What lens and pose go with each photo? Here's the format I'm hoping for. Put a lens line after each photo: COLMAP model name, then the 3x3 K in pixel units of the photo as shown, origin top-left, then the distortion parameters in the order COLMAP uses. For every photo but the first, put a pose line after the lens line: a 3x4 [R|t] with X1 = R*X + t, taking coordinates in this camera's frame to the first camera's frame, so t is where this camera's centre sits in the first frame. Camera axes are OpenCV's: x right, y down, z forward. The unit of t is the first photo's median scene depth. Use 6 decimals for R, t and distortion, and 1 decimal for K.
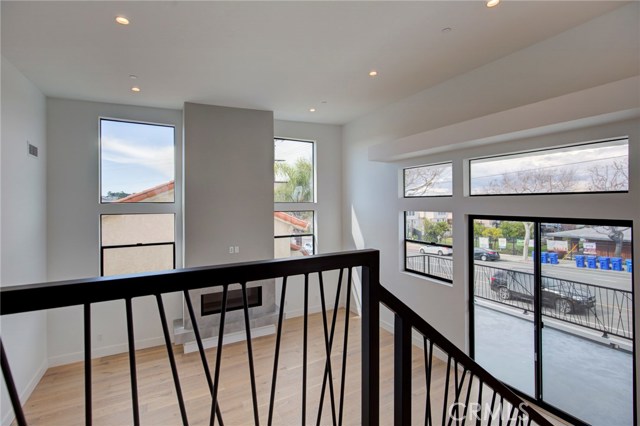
lens RADIAL K [[296.1, 0, 320.8], [0, 296.1, 209.8], [0, 0, 1]] dist [-0.002184, 0.001563]
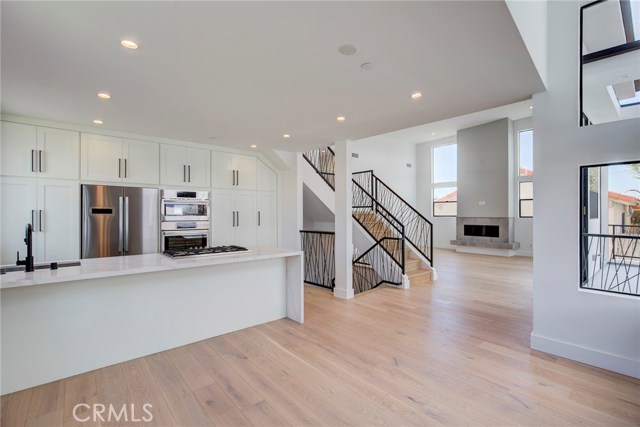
lens RADIAL K [[296.1, 0, 320.3], [0, 296.1, 214.0], [0, 0, 1]] dist [-0.002184, 0.001563]
pose [[0.216570, 0.002488, -0.976264, 7.024995], [-0.018119, 0.999835, -0.001472, 1.242110], [0.976099, 0.018008, 0.216579, -1.961614]]
